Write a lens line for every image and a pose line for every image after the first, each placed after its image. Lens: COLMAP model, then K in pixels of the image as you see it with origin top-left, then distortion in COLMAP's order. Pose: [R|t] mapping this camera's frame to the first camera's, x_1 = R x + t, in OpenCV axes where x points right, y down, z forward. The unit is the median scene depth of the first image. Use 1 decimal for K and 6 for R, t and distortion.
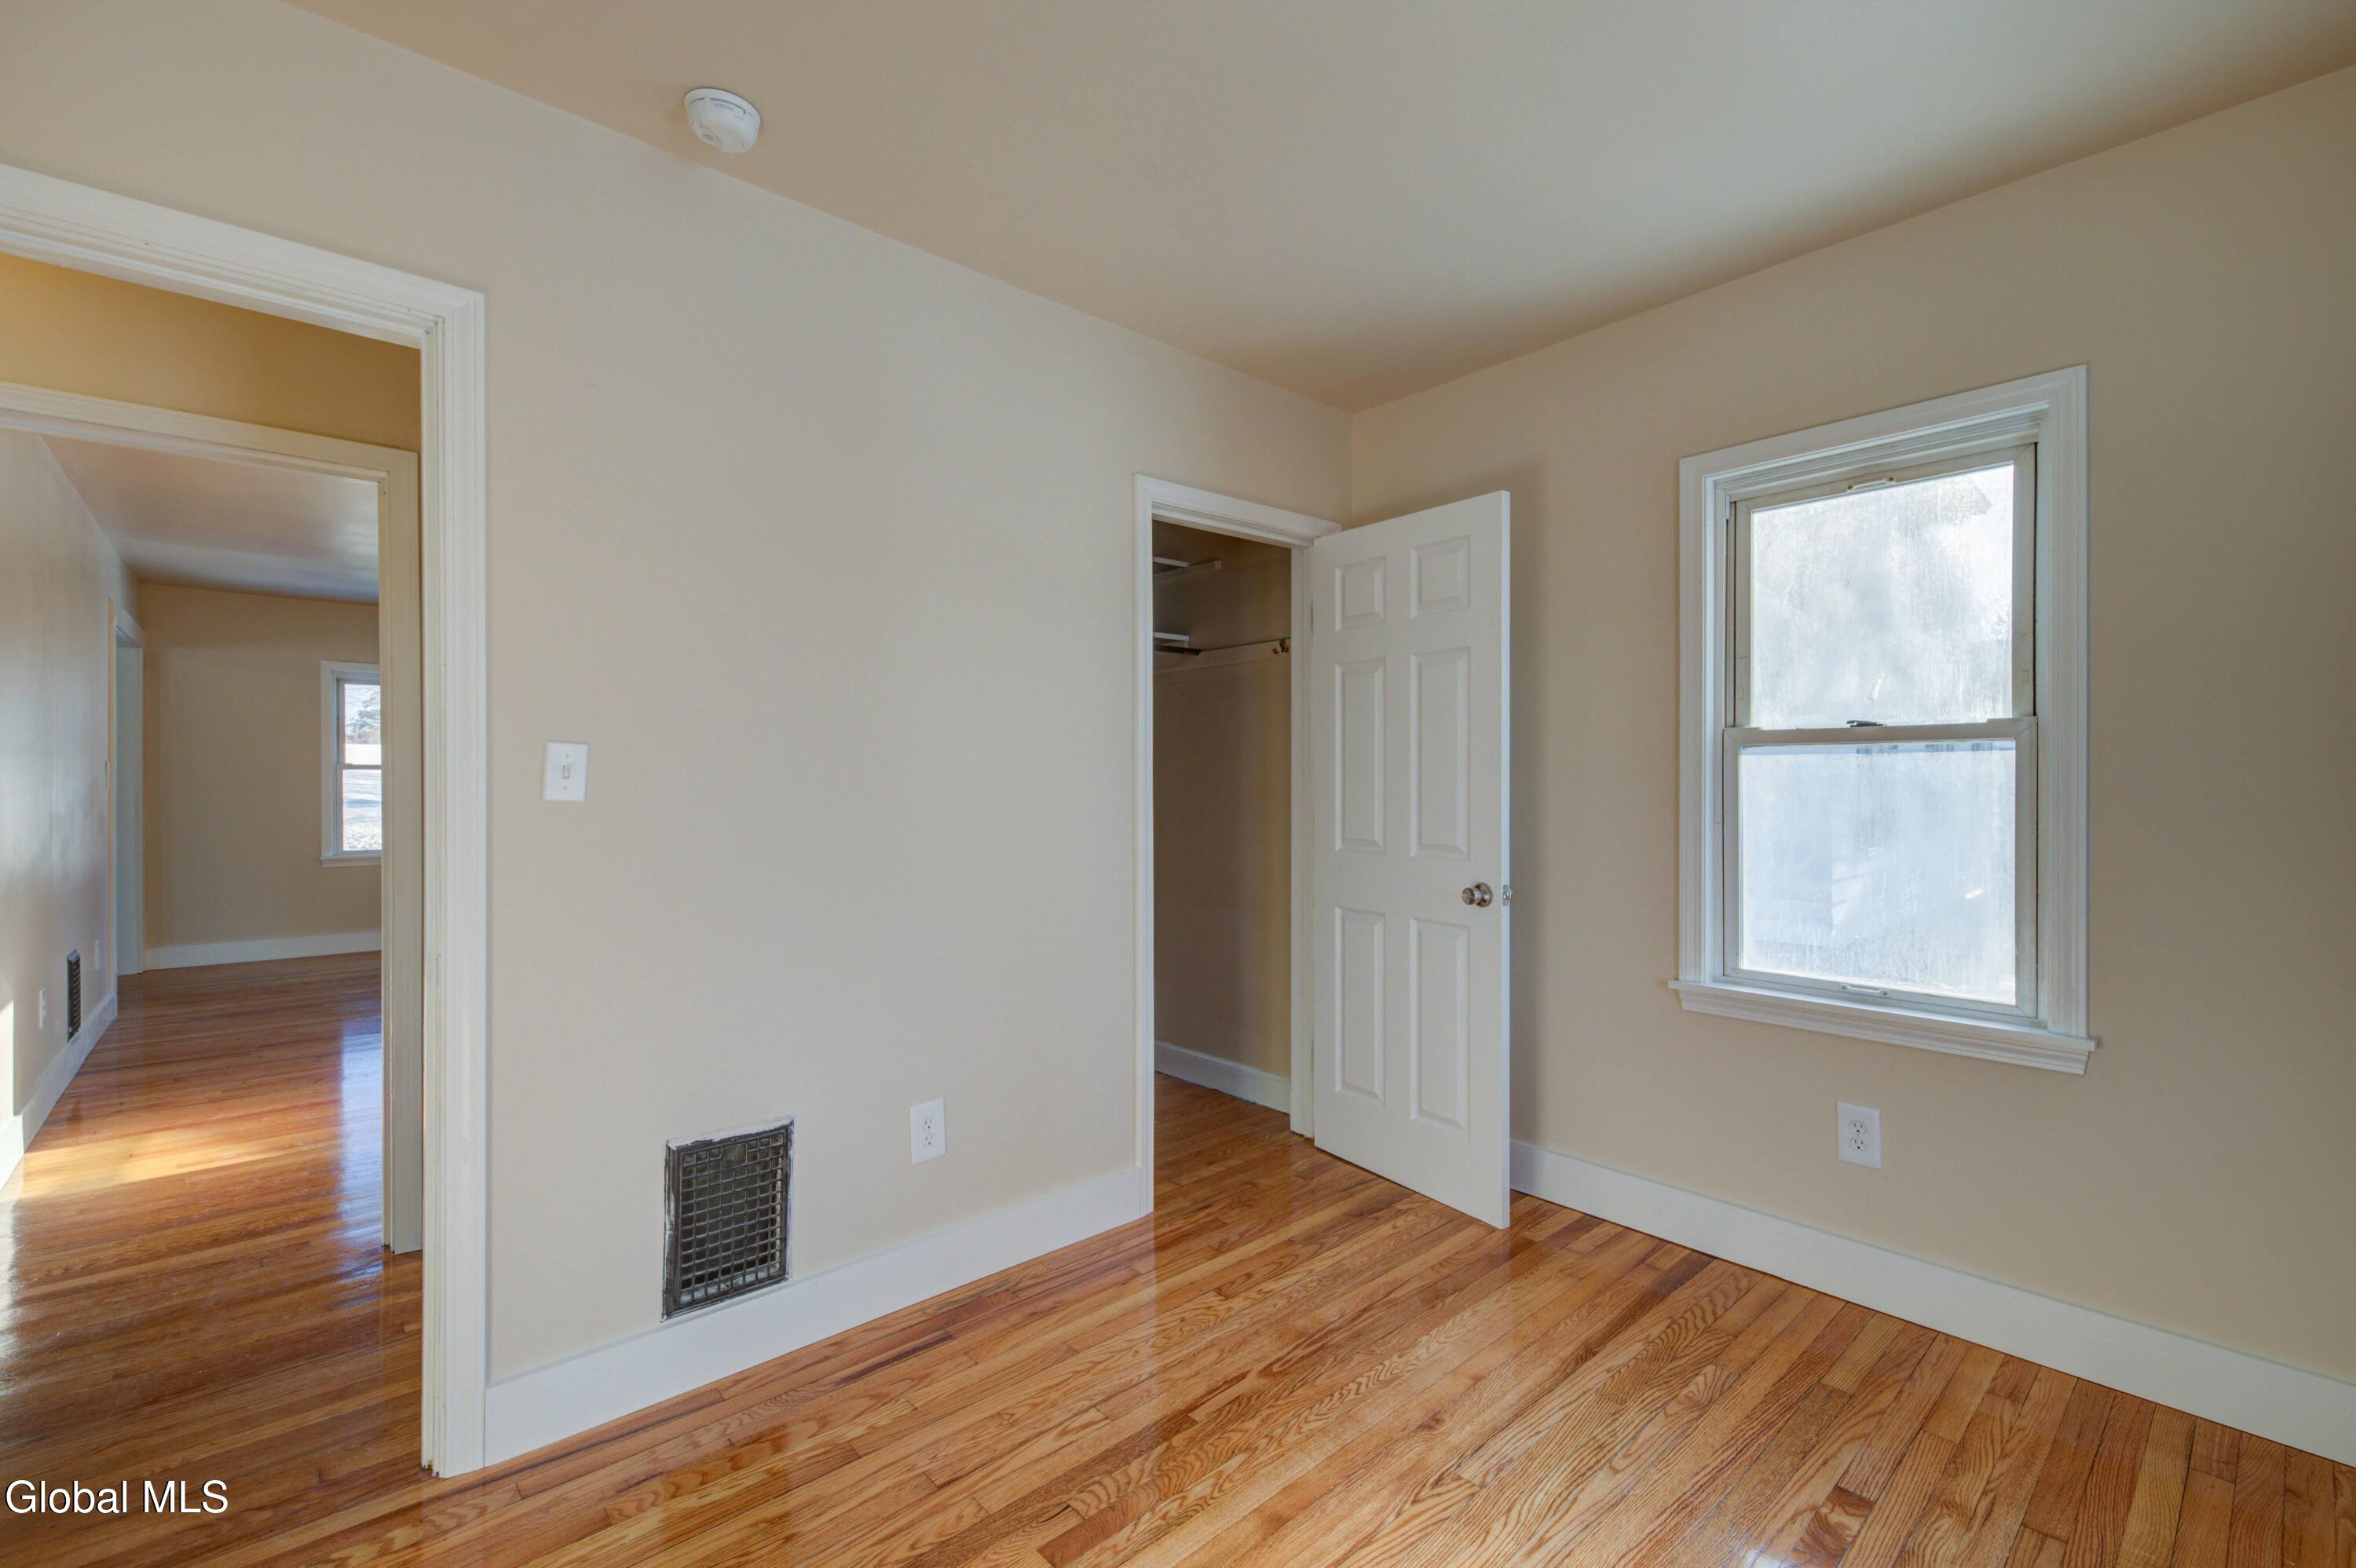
lens RADIAL K [[1040.7, 0, 1173.4], [0, 1040.7, 777.8], [0, 0, 1]] dist [-0.000702, -0.000788]
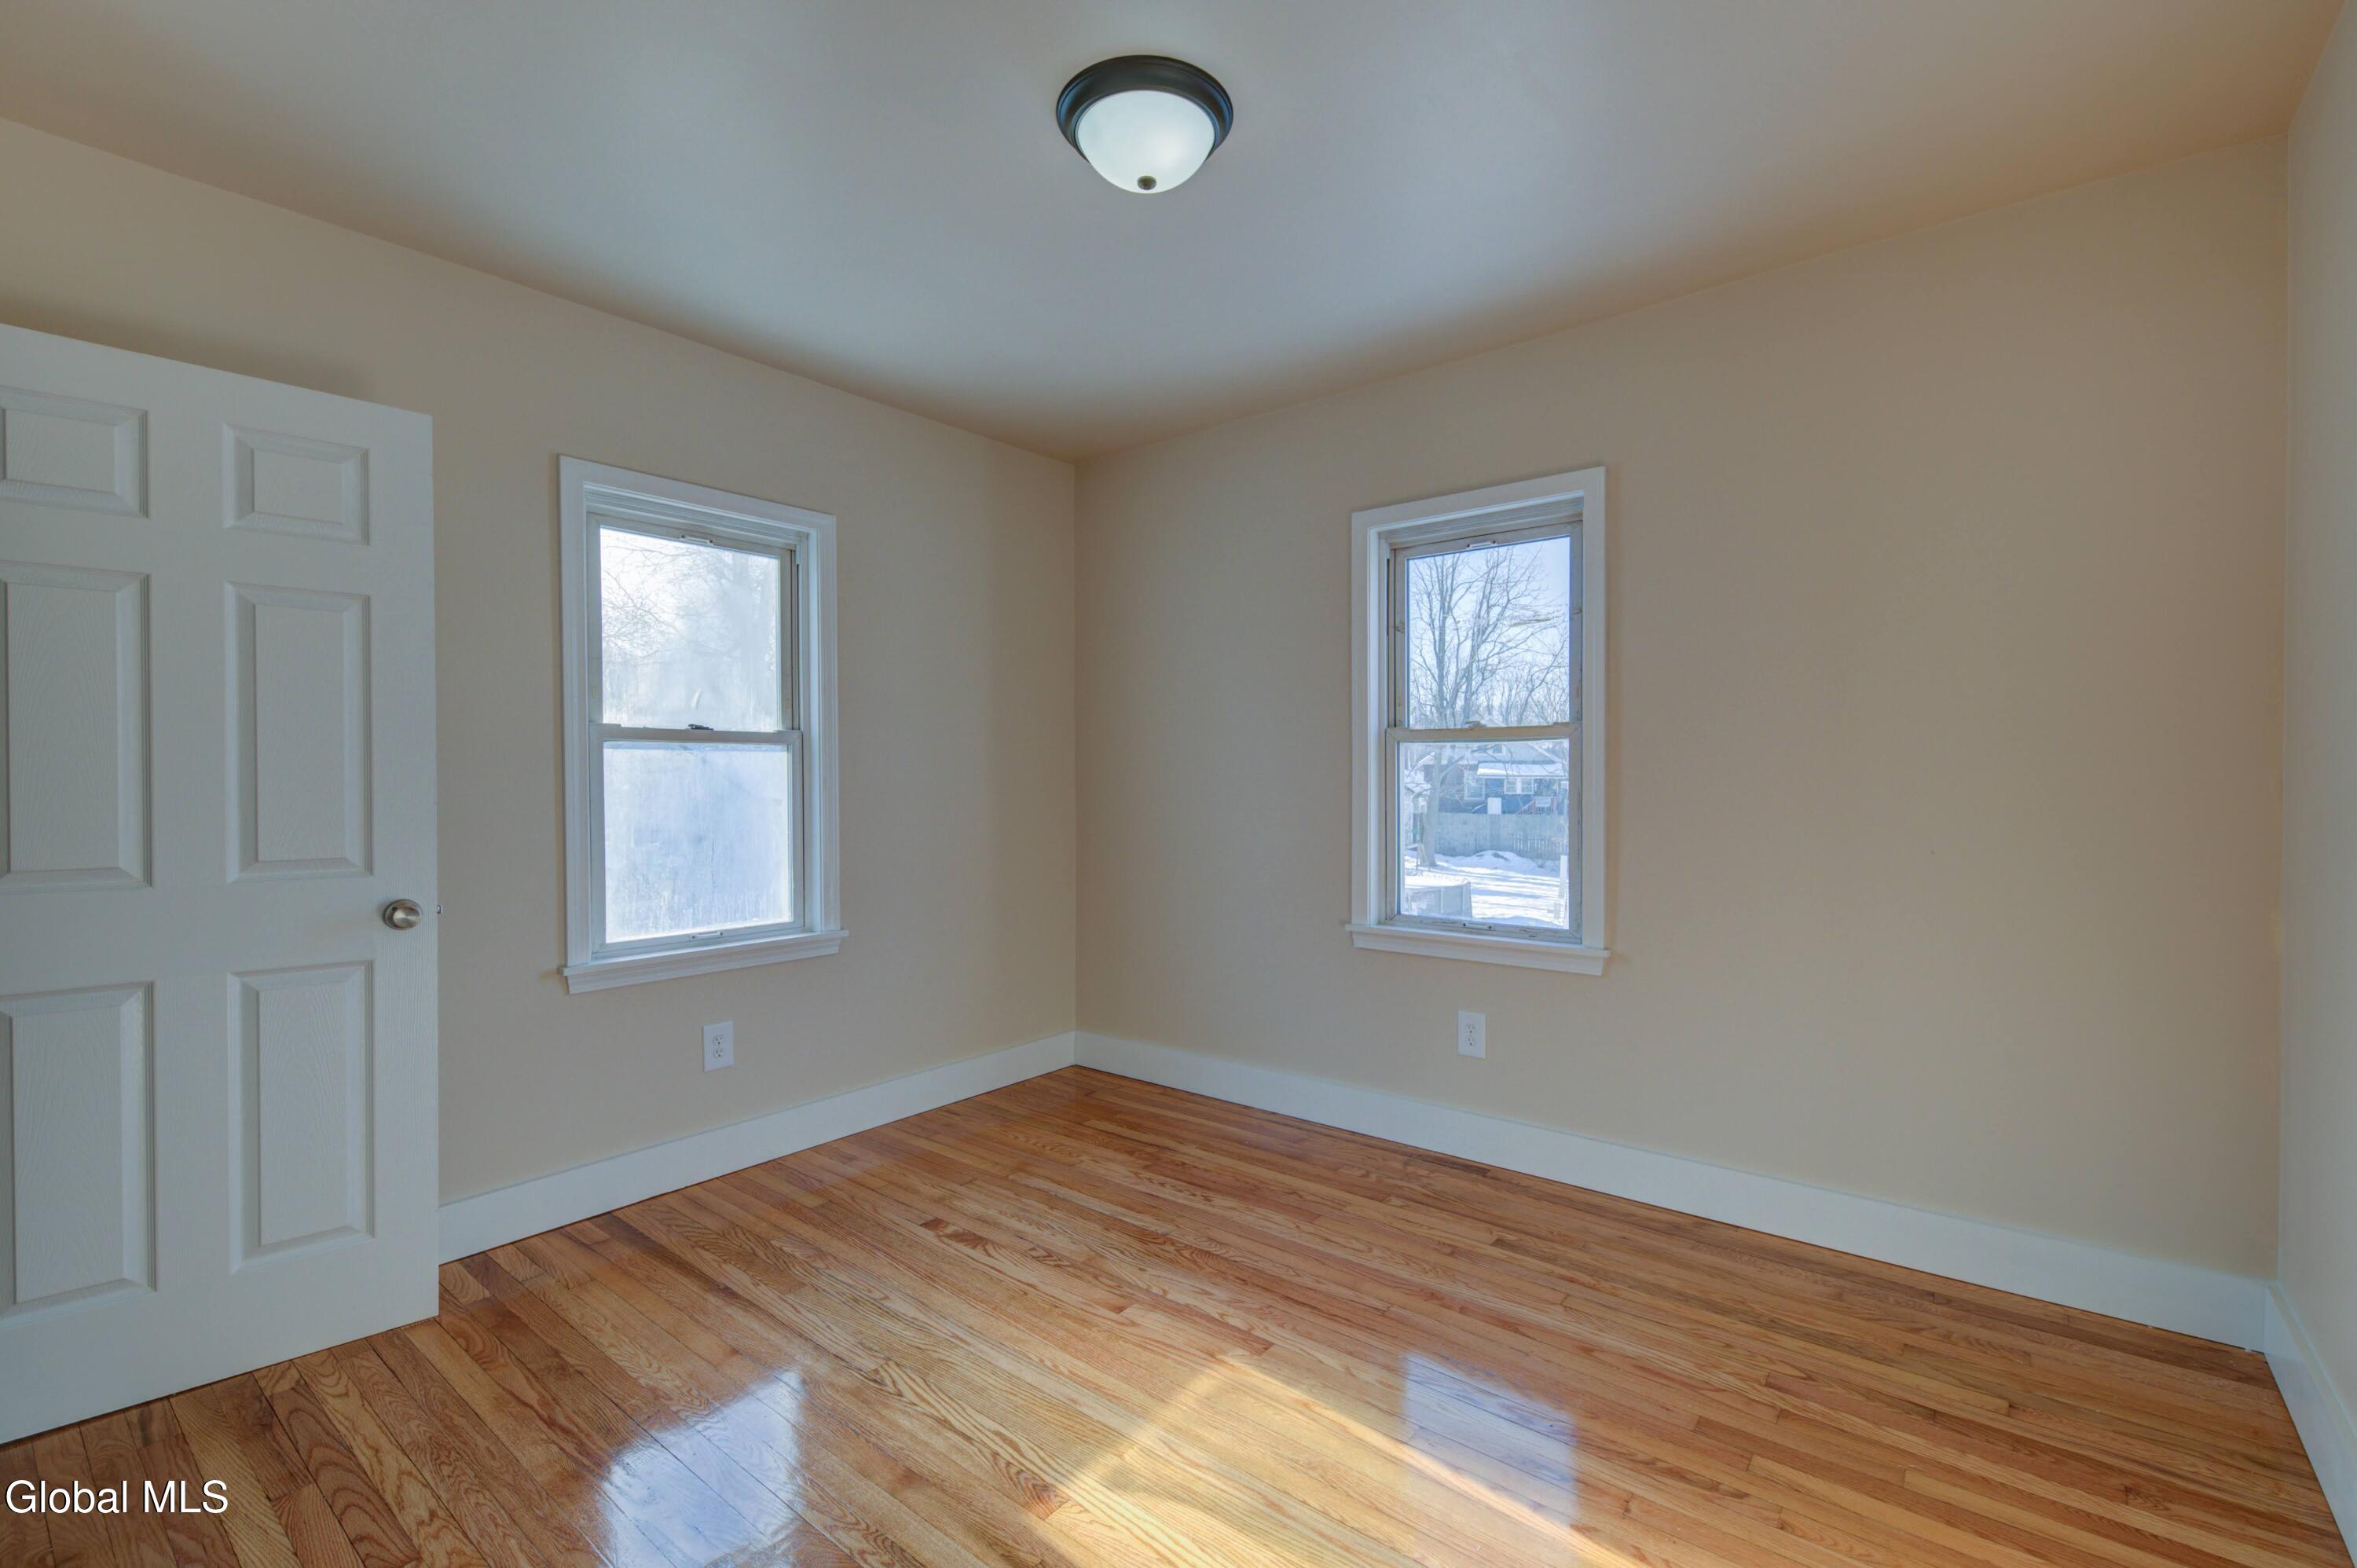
lens RADIAL K [[1041.2, 0, 1173.9], [0, 1041.2, 777.8], [0, 0, 1]] dist [-0.000702, -0.000788]
pose [[-0.191495, -0.002036, 0.981491, -0.725941], [0.000868, 0.999997, 0.002244, 0.008037], [-0.981493, 0.001281, -0.191493, 0.701085]]
